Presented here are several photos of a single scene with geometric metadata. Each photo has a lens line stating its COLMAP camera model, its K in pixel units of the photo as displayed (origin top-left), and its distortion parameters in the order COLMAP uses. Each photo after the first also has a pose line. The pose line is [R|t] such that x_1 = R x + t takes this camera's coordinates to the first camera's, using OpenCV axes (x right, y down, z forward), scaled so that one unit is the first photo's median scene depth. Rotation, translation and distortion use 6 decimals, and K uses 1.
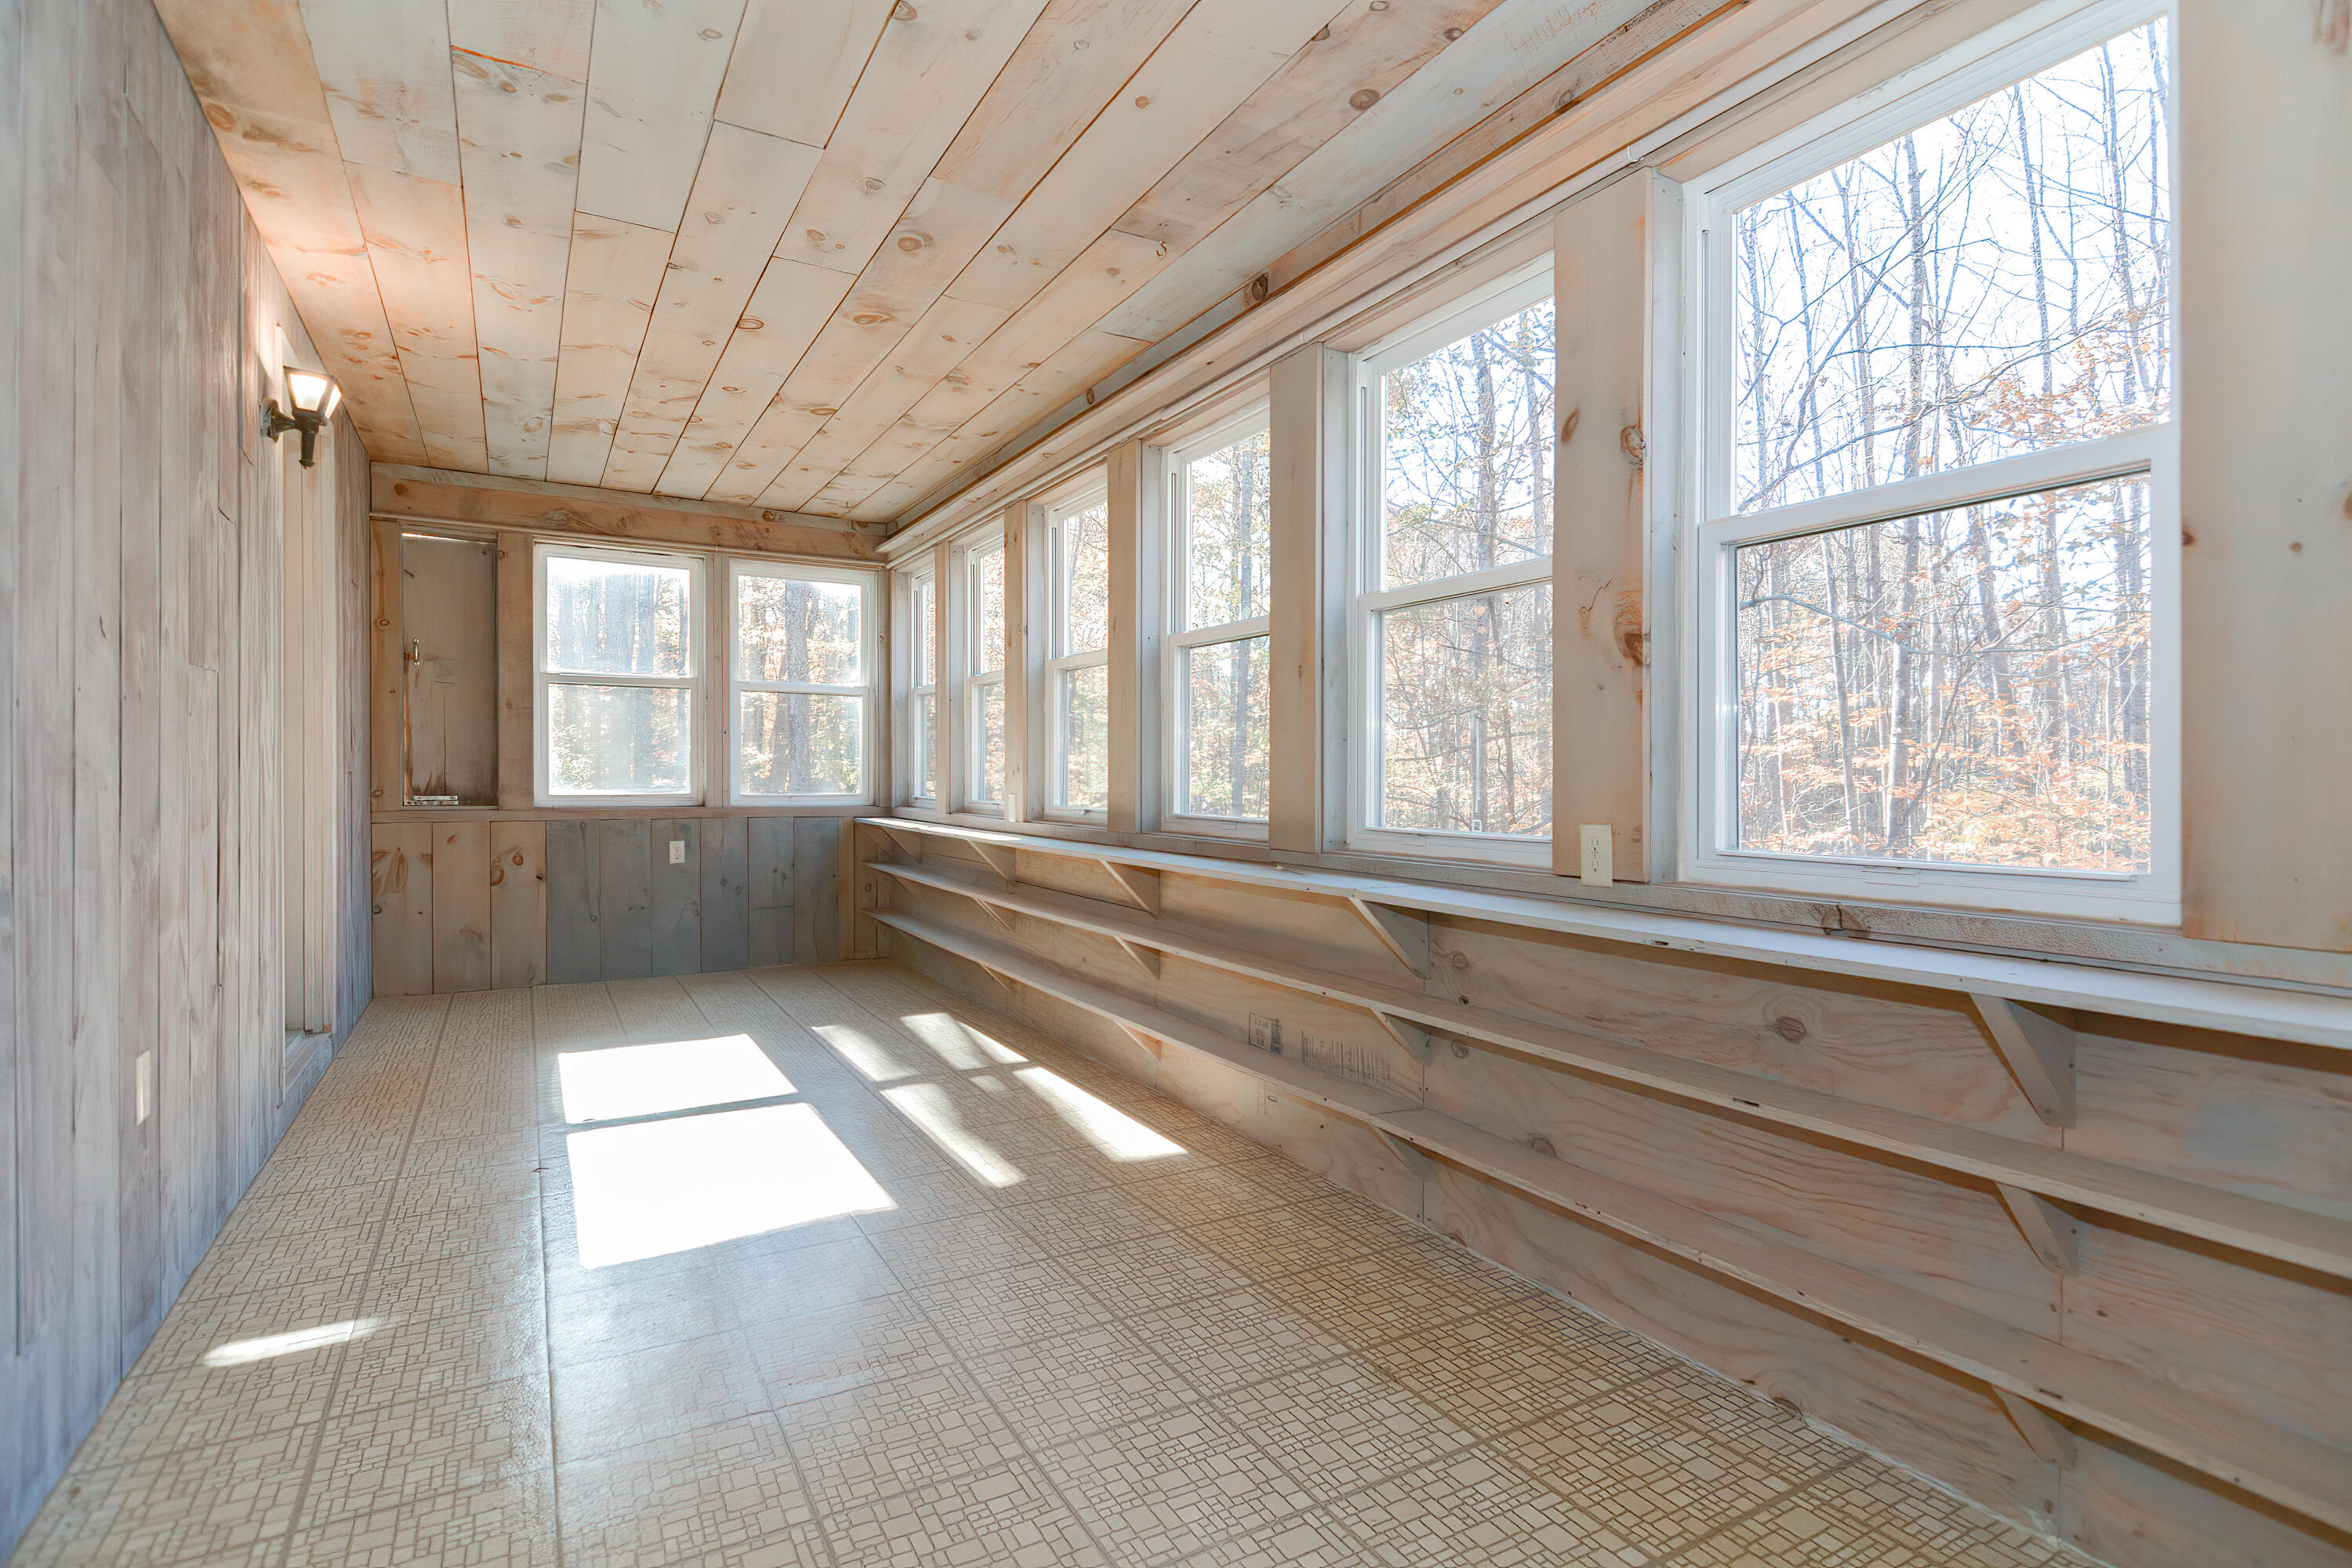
lens RADIAL K [[1128.9, 0, 1171.6], [0, 1128.9, 778.2], [0, 0, 1]] dist [0.010028, -0.008257]
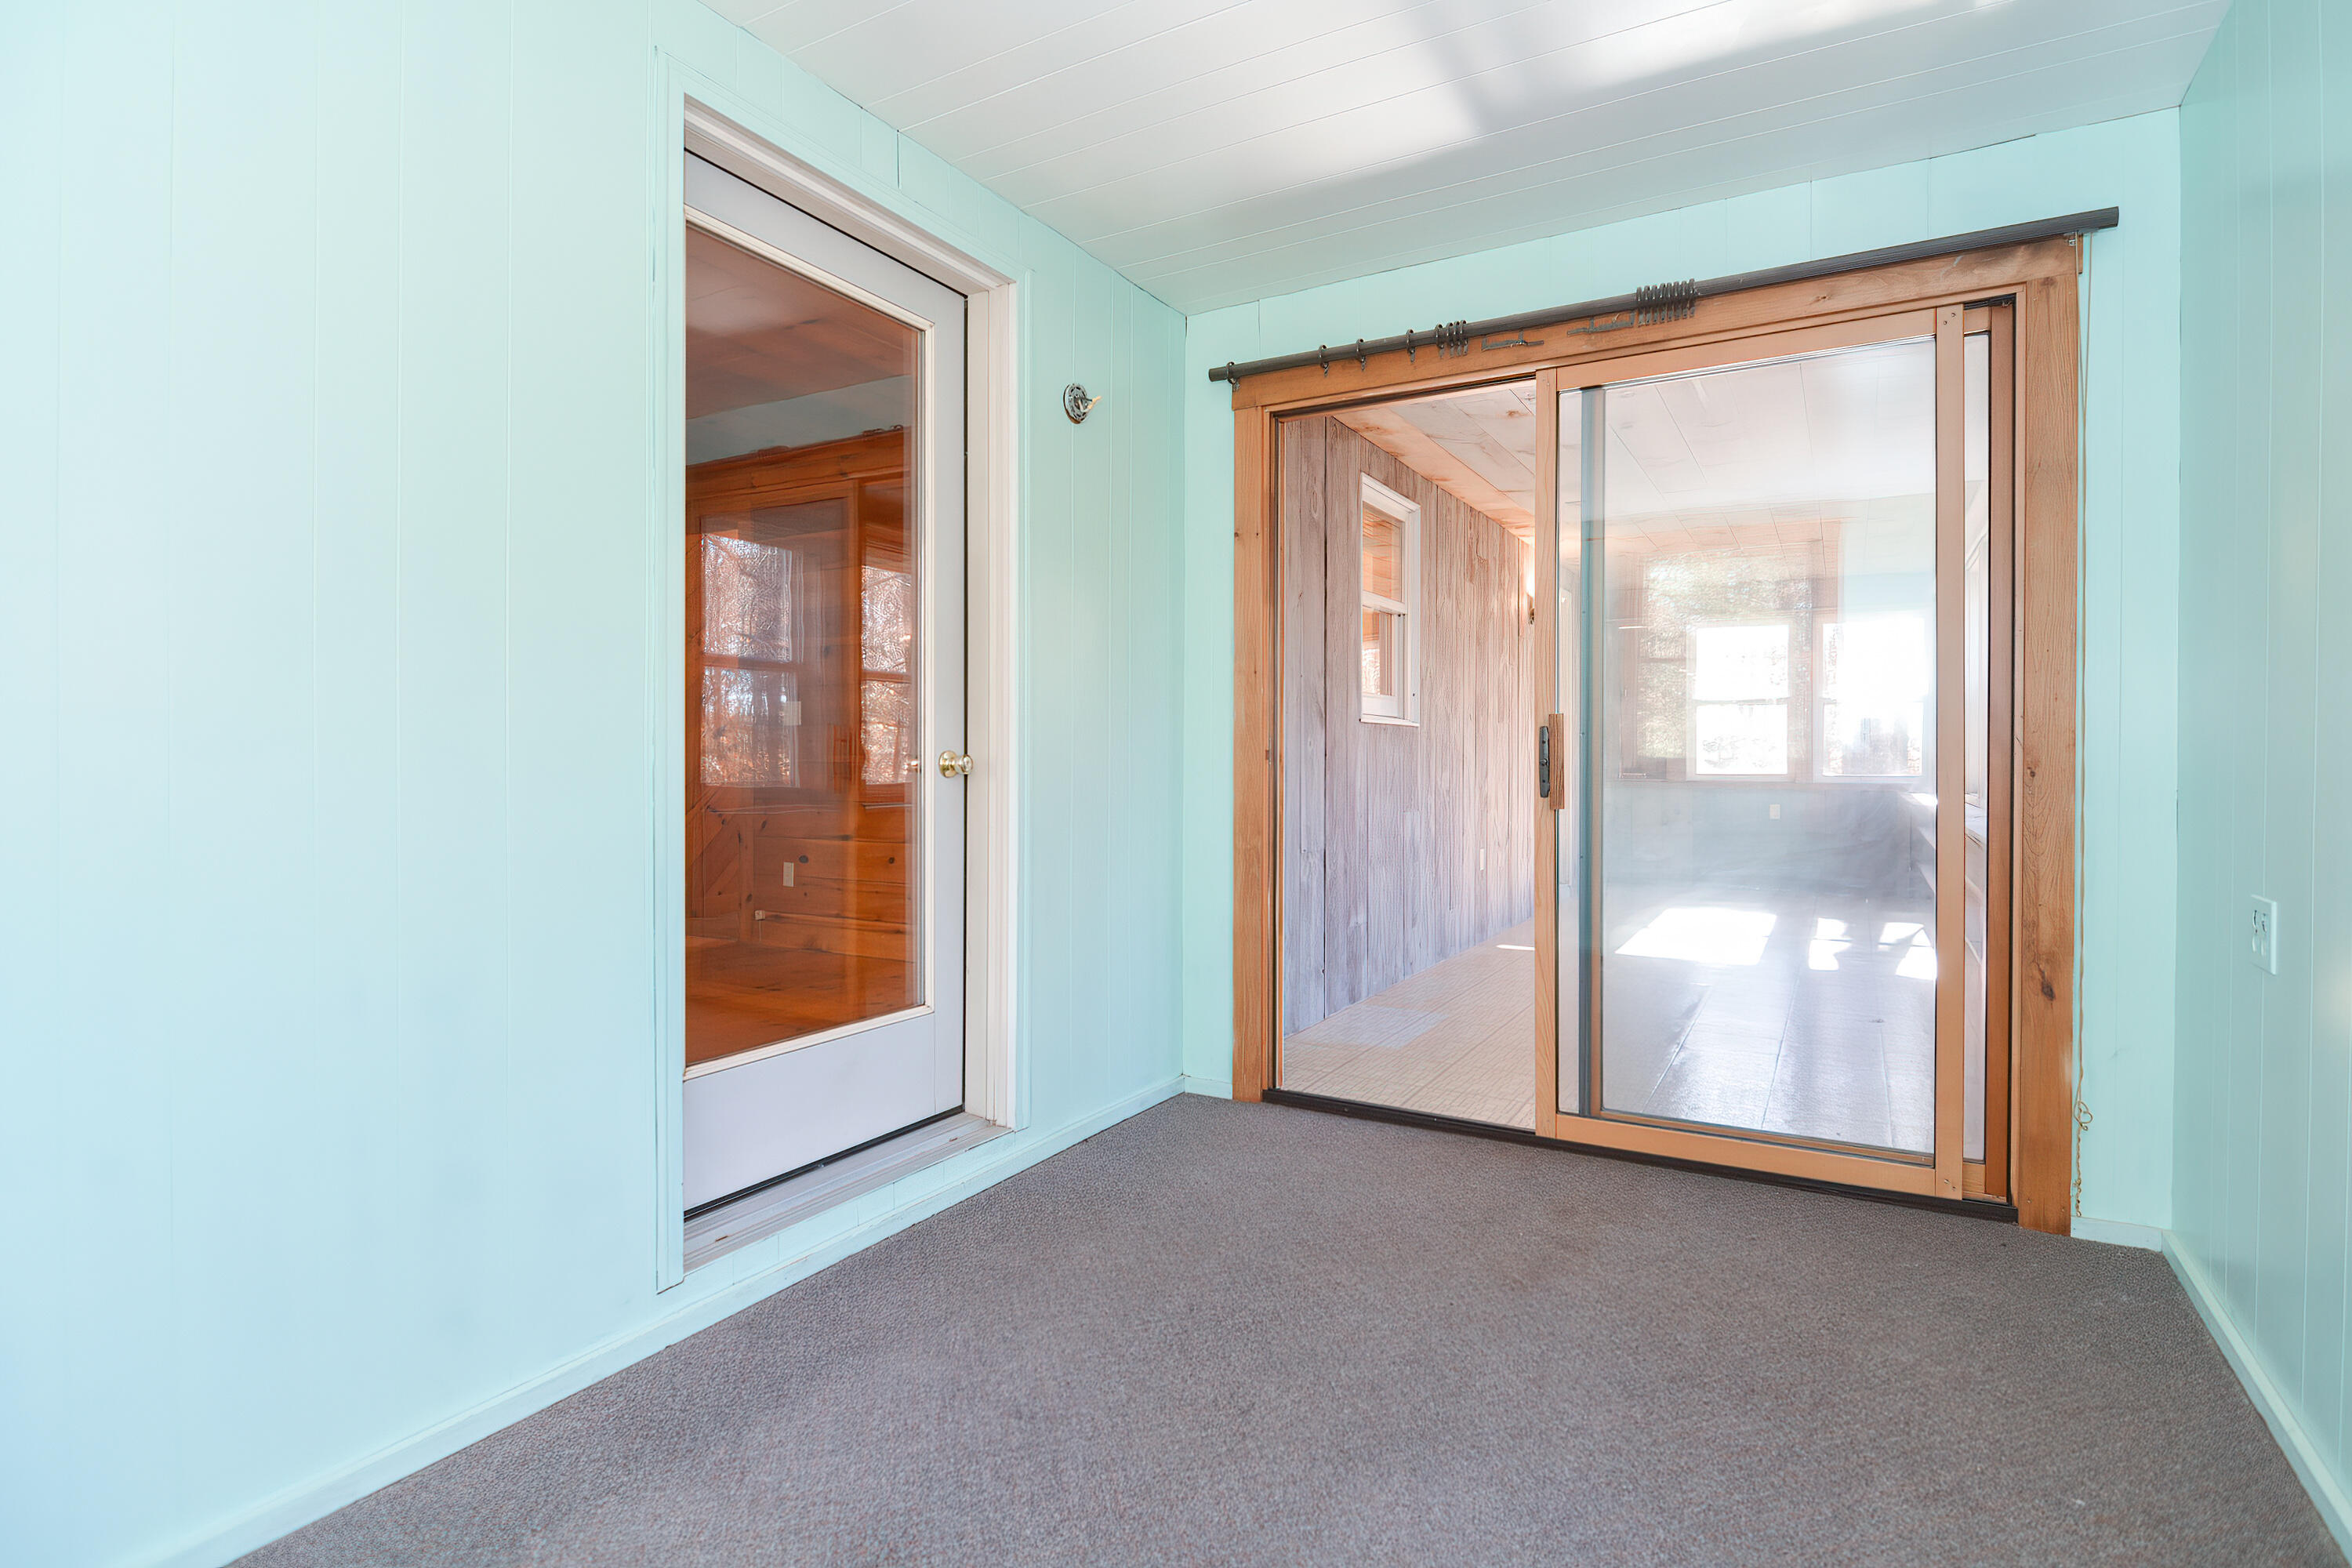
lens RADIAL K [[1128.9, 0, 1180.5], [0, 1128.9, 773.7], [0, 0, 1]] dist [0.010028, -0.008257]
pose [[0.494722, 0.000980, -0.869051, 1.210303], [0.005052, 0.999979, 0.004004, 0.014104], [0.869036, -0.006371, 0.494707, -1.102914]]
